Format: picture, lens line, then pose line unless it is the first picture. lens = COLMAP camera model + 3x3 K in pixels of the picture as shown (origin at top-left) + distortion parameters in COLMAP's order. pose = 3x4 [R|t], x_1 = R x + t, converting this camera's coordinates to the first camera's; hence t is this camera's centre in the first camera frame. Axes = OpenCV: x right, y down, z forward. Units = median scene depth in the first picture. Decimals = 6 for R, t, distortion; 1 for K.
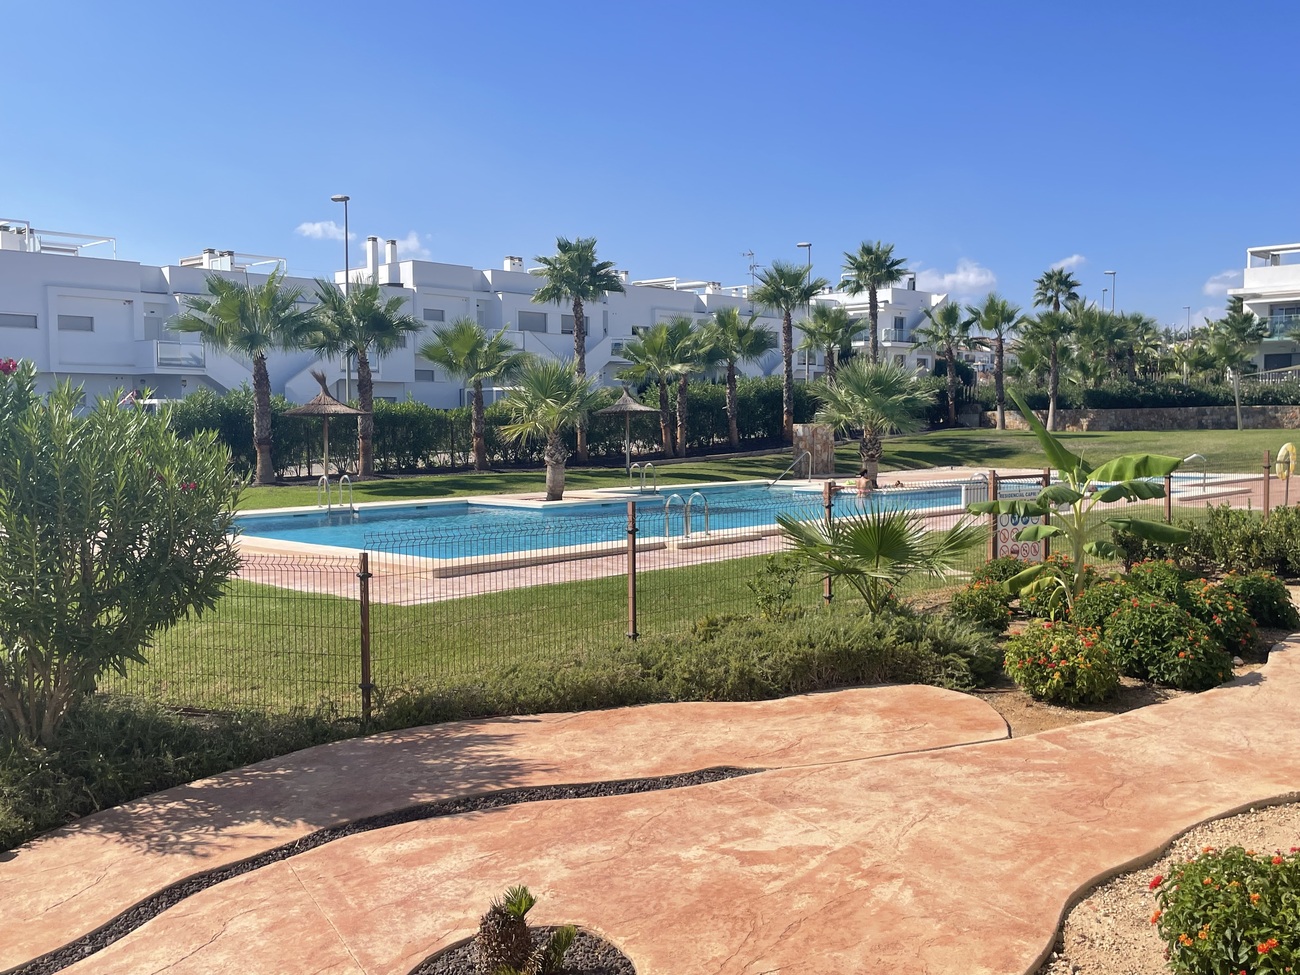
lens RADIAL K [[1238.2, 0, 650.0], [0, 1238.2, 487.5], [0, 0, 1]] dist [0.034728, -0.010033]
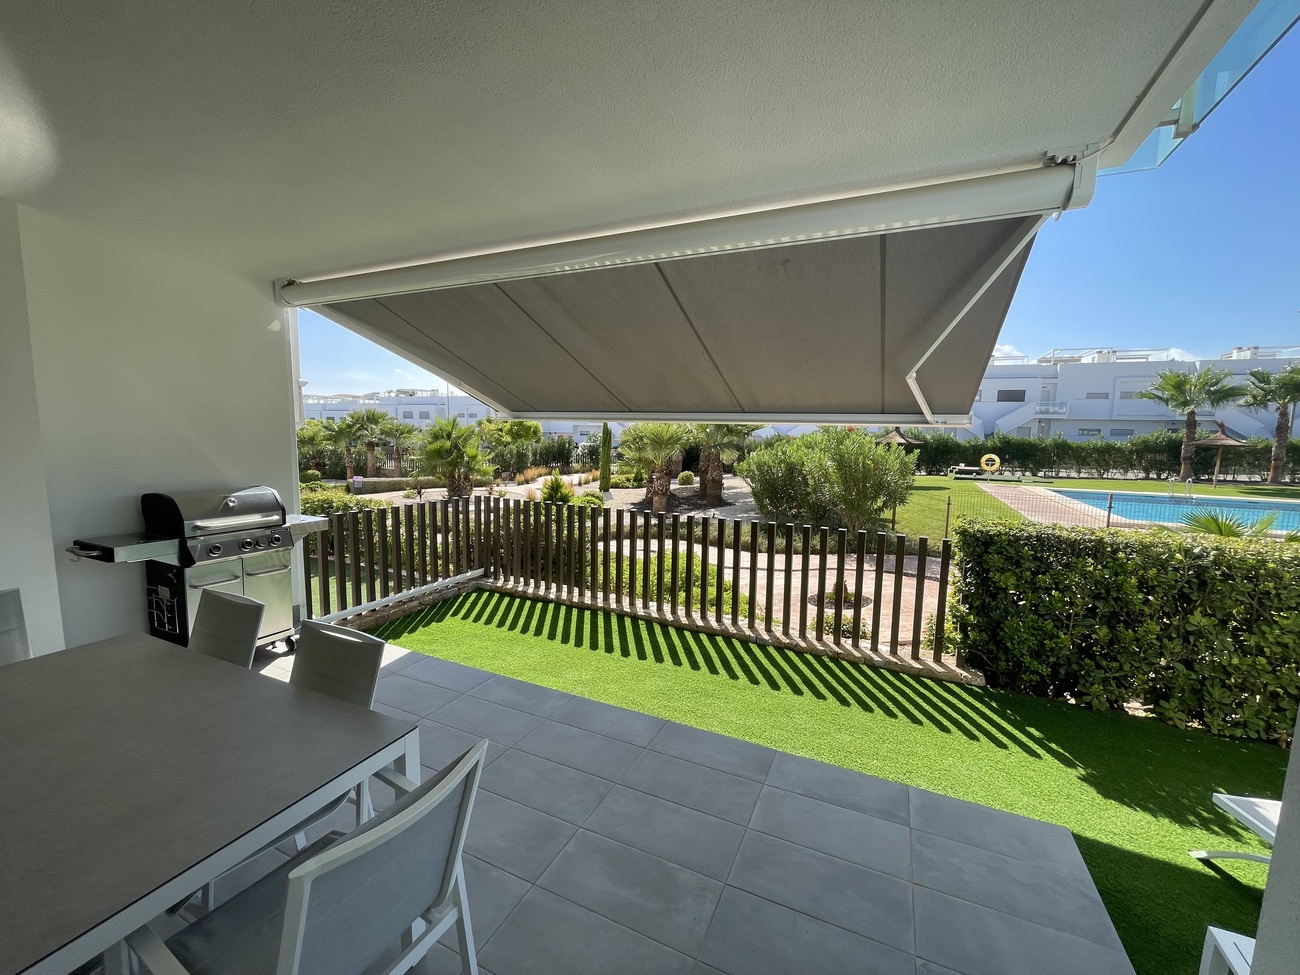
lens RADIAL K [[523.4, 0, 651.4], [0, 523.4, 486.2], [0, 0, 1]] dist [-0.001518, -0.000547]
pose [[0.312092, 0.112619, -0.943353, 0.105581], [-0.076297, 0.992713, 0.093270, -0.004235], [0.946983, 0.042866, 0.318410, -0.002727]]
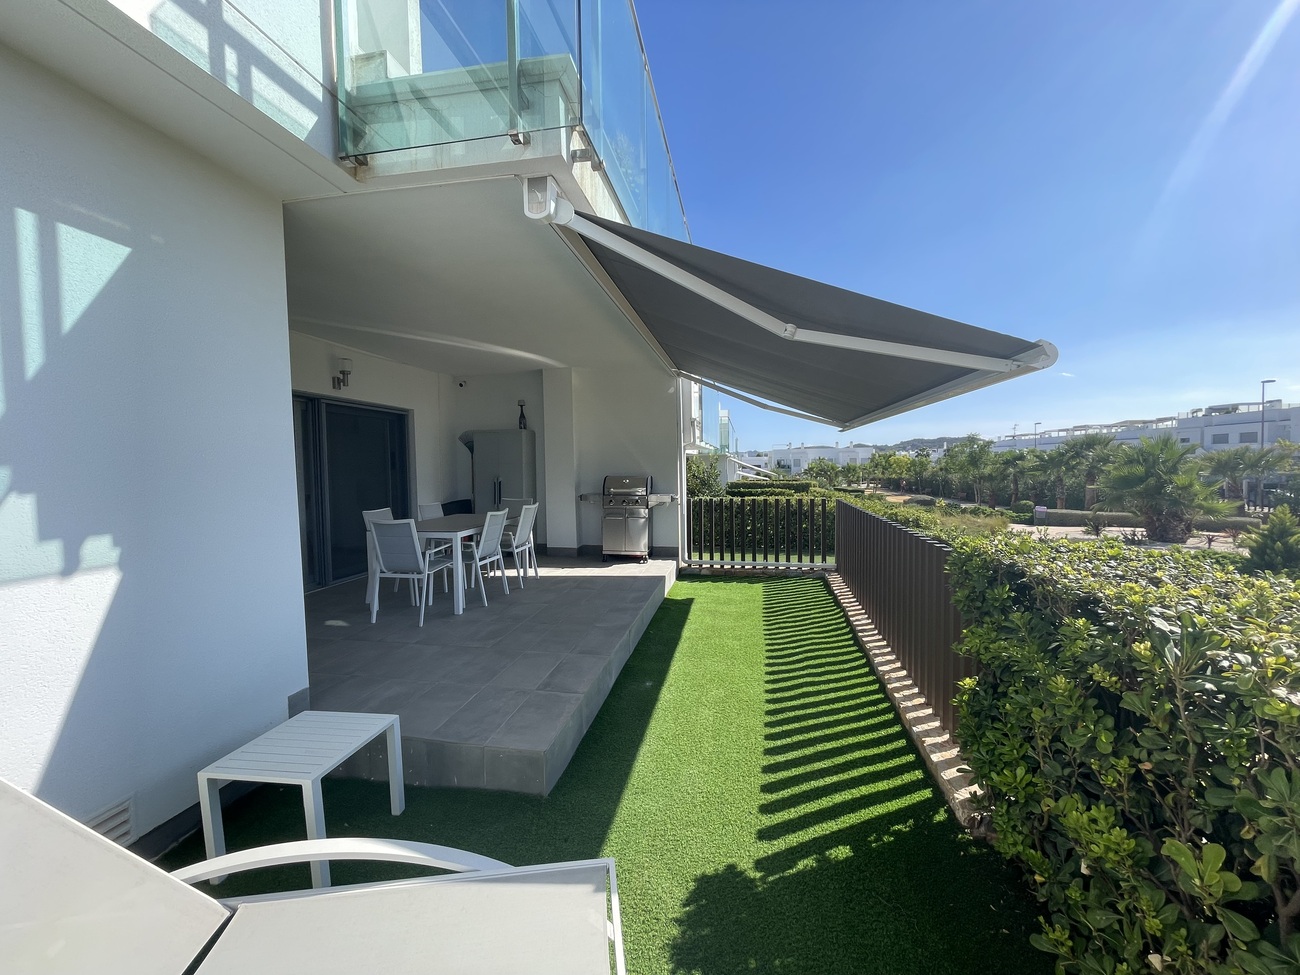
lens RADIAL K [[523.4, 0, 651.4], [0, 523.4, 486.2], [0, 0, 1]] dist [-0.001518, -0.000547]
pose [[-0.837927, 0.041805, -0.544179, 0.096618], [-0.010259, 0.995680, 0.092286, -0.003452], [0.545686, 0.082912, -0.833878, 0.078712]]
